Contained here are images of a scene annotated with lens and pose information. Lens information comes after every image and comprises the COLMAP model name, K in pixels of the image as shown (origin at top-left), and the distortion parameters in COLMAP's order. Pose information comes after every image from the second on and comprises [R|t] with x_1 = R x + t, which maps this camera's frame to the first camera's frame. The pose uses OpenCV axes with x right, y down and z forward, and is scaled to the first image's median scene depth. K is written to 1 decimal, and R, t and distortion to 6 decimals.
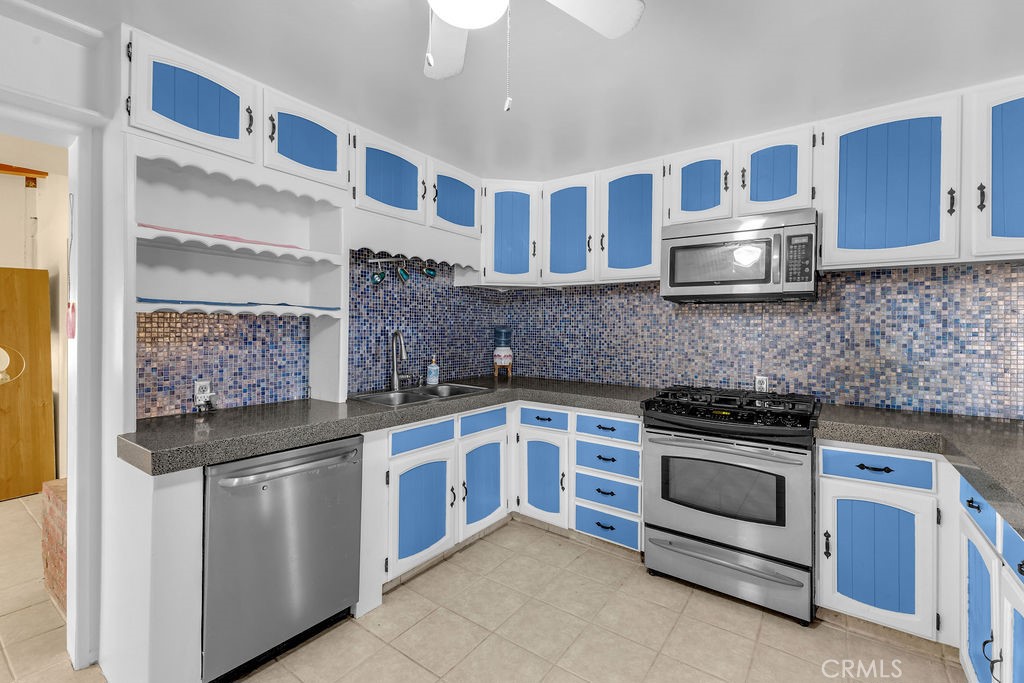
lens RADIAL K [[444.6, 0, 517.2], [0, 444.6, 320.5], [0, 0, 1]] dist [0.011219, -0.002835]
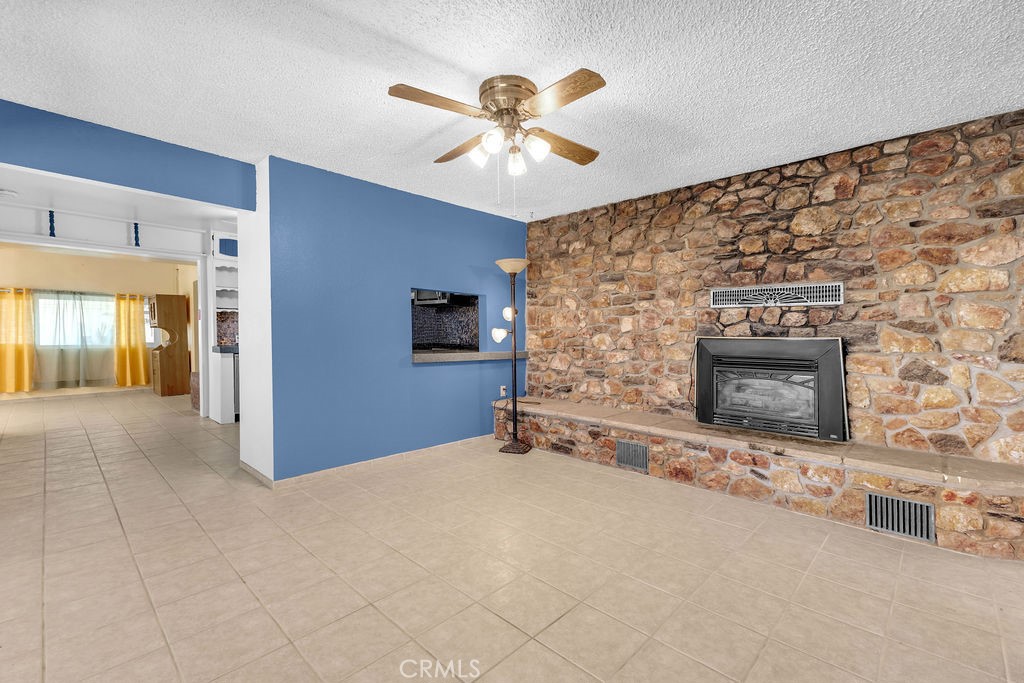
lens RADIAL K [[444.6, 0, 517.6], [0, 444.6, 336.4], [0, 0, 1]] dist [0.011219, -0.002835]
pose [[0.990226, 0.001192, -0.139468, 1.406489], [0.002565, 0.999639, 0.026749, 0.062068], [0.139449, -0.026845, 0.989865, -1.524268]]
